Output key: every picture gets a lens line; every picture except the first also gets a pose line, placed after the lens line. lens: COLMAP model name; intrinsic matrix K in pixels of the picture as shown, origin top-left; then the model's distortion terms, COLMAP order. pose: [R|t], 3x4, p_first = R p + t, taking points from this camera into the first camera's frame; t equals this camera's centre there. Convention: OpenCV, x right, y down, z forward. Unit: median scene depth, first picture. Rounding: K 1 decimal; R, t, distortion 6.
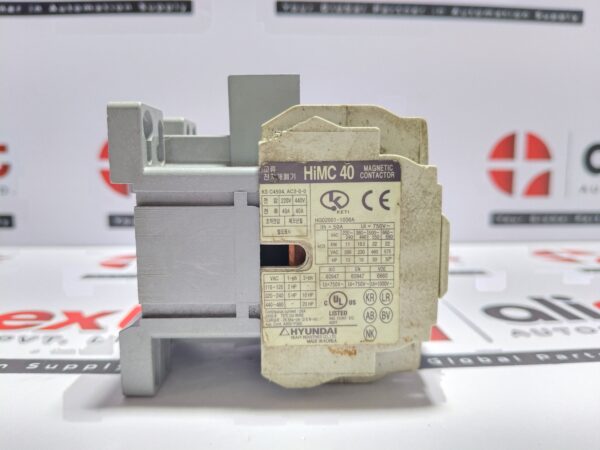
lens RADIAL K [[480.2, 0, 300.0], [0, 480.2, 225.0], [0, 0, 1]] dist [-0.070125, -0.006684]
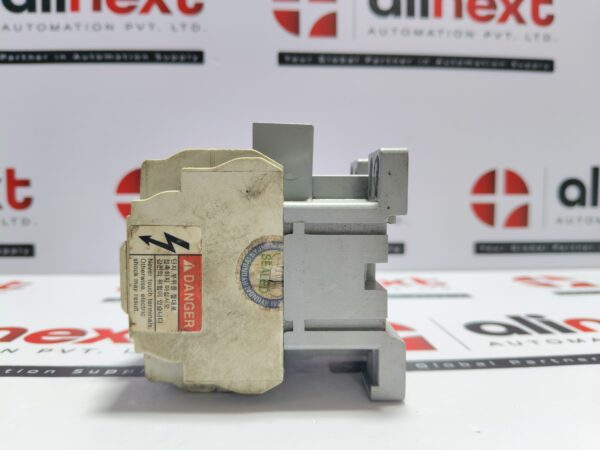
lens RADIAL K [[474.8, 0, 300.0], [0, 474.8, 225.0], [0, 0, 1]] dist [-0.041052, -0.037777]
pose [[0.999891, -0.000600, 0.014735, -0.022774], [0.001612, 0.997632, -0.068766, 0.012244], [-0.014658, 0.068782, 0.997524, -0.118005]]
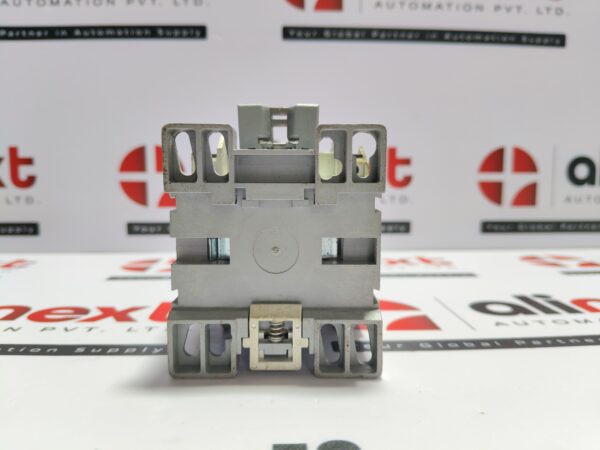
lens RADIAL K [[474.8, 0, 300.0], [0, 474.8, 225.0], [0, 0, 1]] dist [-0.041052, -0.037777]
pose [[0.999999, 0.000012, 0.001563, -0.017457], [0.000026, 0.999706, -0.024233, 0.012574], [-0.001563, 0.024233, 0.999705, -0.105032]]
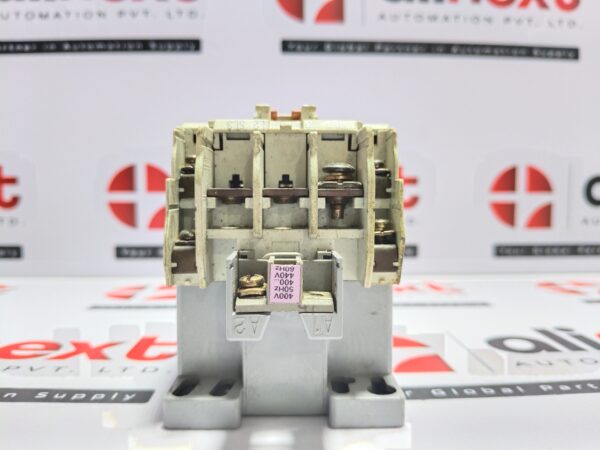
lens RADIAL K [[480.2, 0, 300.0], [0, 480.2, 225.0], [0, 0, 1]] dist [-0.070125, -0.006684]
pose [[0.999963, 0.000588, -0.008632, -0.001254], [-0.001158, 0.997804, -0.066221, -0.000273], [0.008574, 0.066228, 0.997768, -0.018155]]
